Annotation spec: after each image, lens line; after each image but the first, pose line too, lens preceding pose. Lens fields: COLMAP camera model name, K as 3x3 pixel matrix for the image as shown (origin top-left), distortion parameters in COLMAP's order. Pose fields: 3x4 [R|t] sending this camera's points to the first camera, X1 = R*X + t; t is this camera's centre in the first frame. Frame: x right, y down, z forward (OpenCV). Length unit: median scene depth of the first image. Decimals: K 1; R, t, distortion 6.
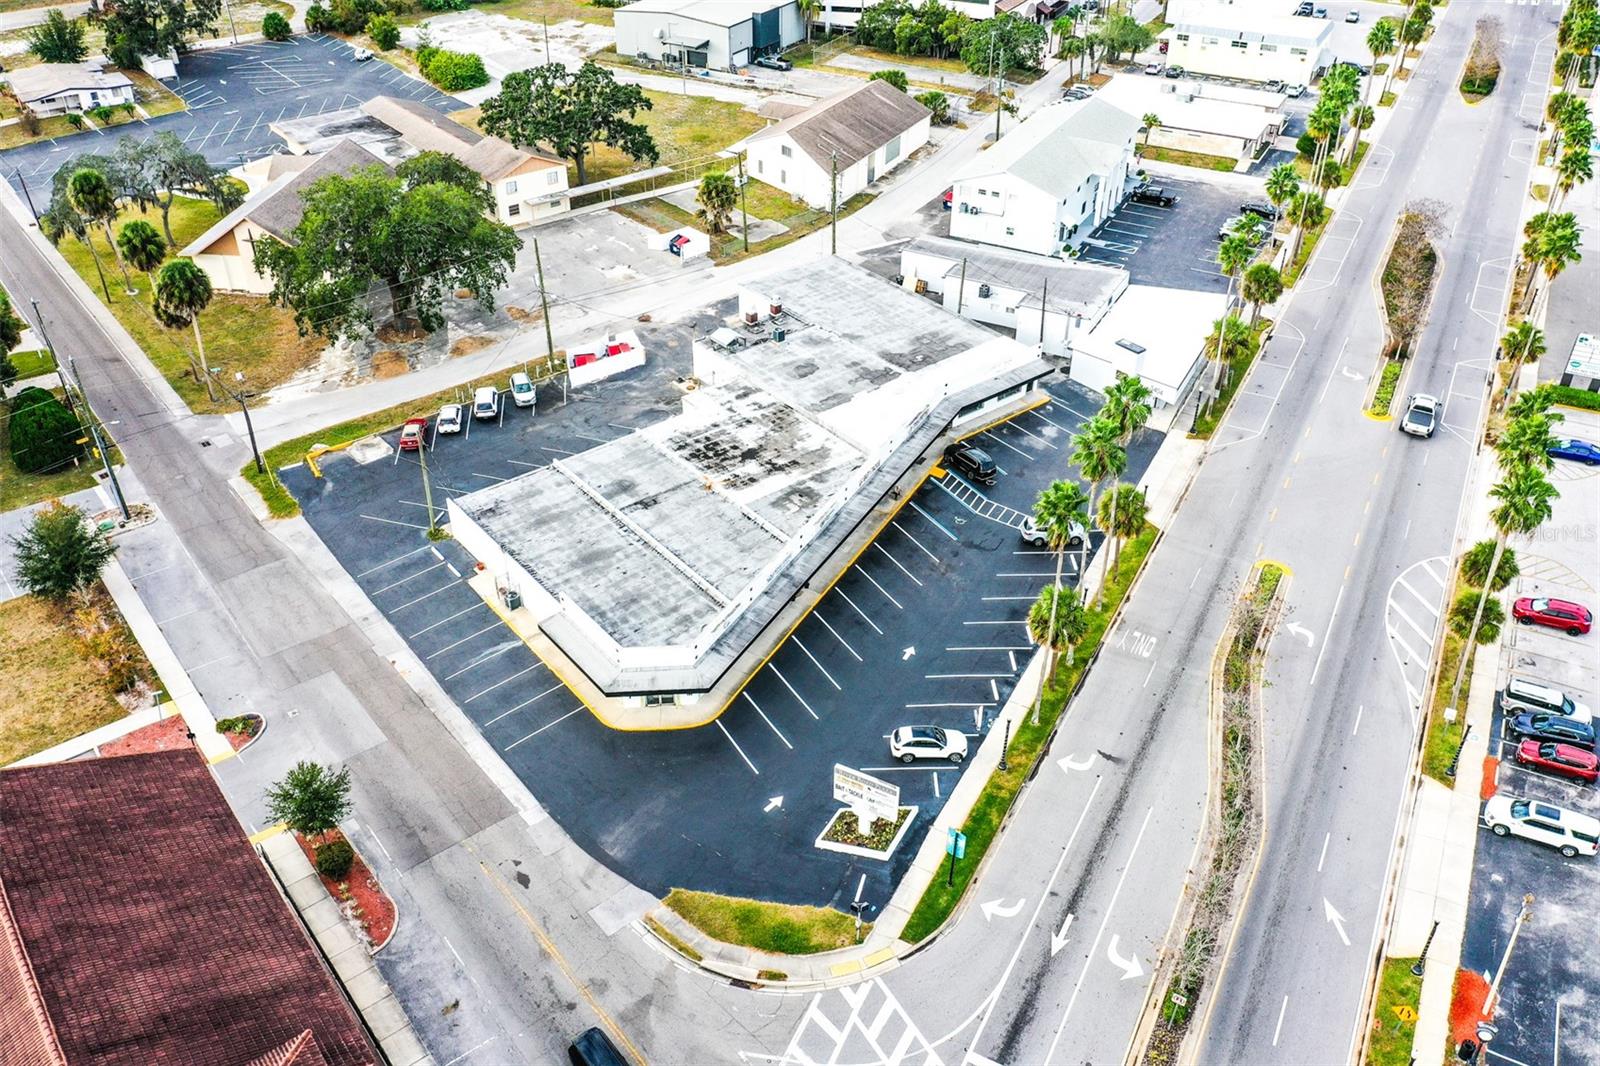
lens RADIAL K [[1281.4, 0, 800.0], [0, 1281.4, 533.0], [0, 0, 1]] dist [0.005146, -0.002663]
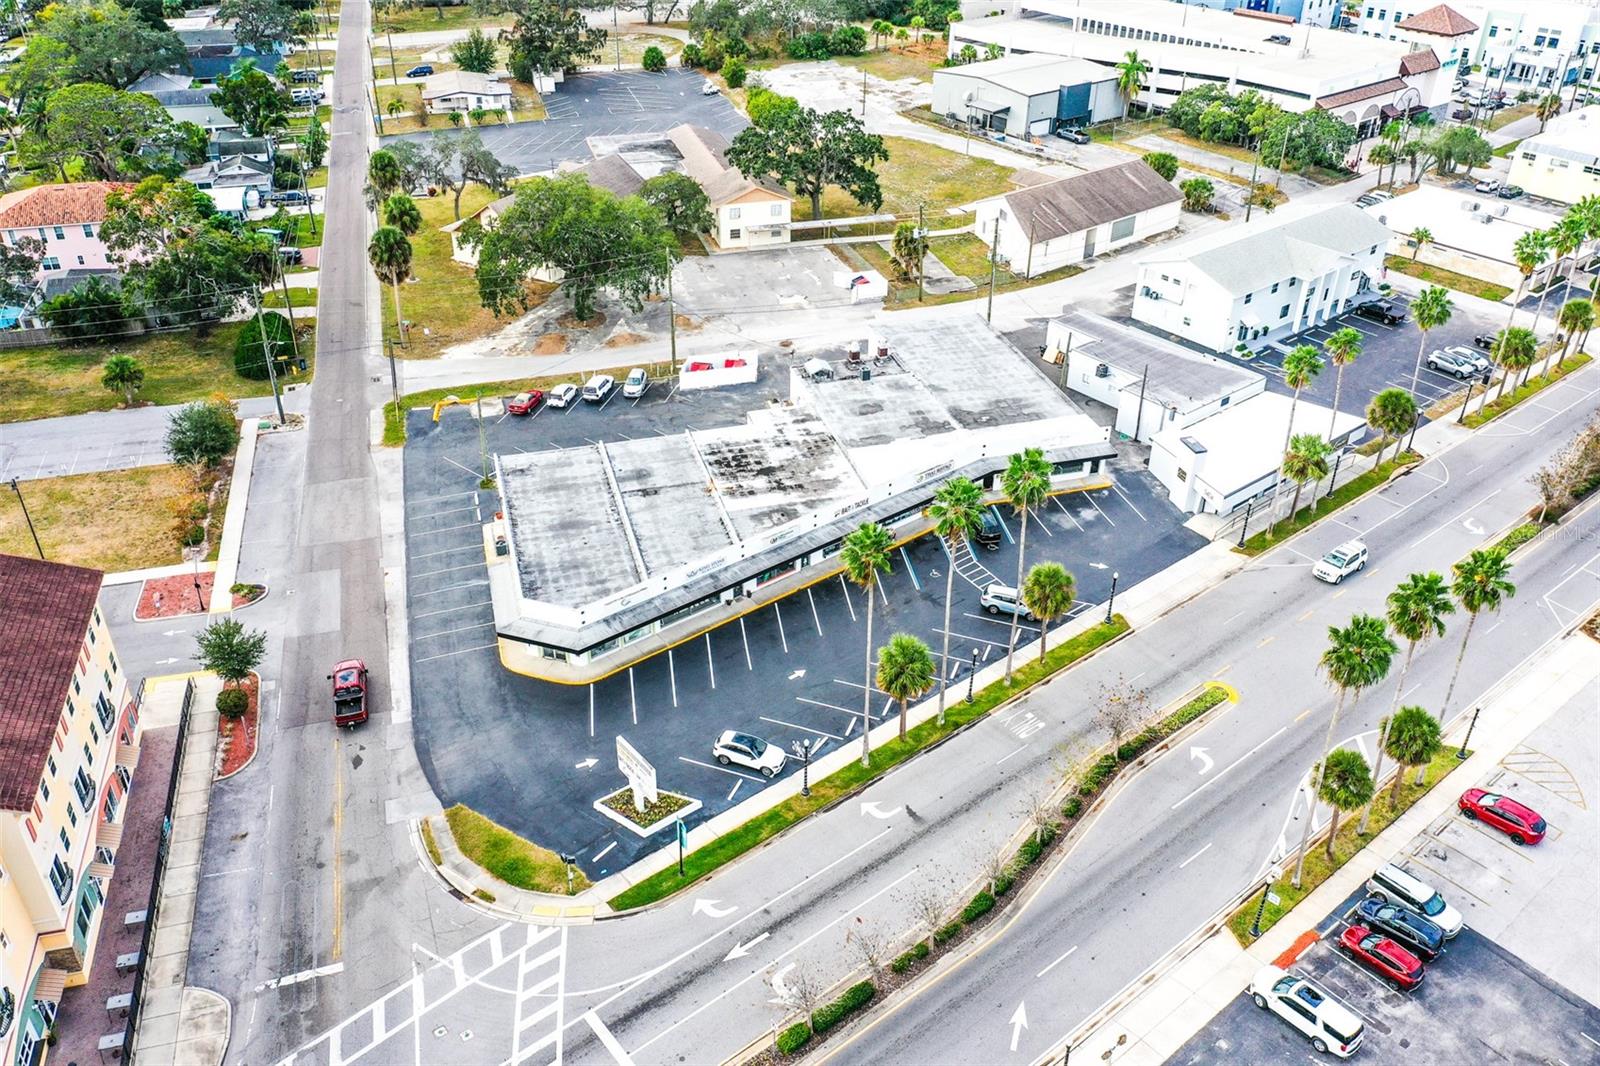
lens RADIAL K [[1280.6, 0, 800.0], [0, 1280.6, 533.0], [0, 0, 1]] dist [0.000596, -0.000319]
pose [[0.921483, 0.207818, -0.328146, 0.264999], [-0.223279, 0.974706, -0.009712, -0.005511], [0.317828, 0.082218, 0.944577, 0.007205]]
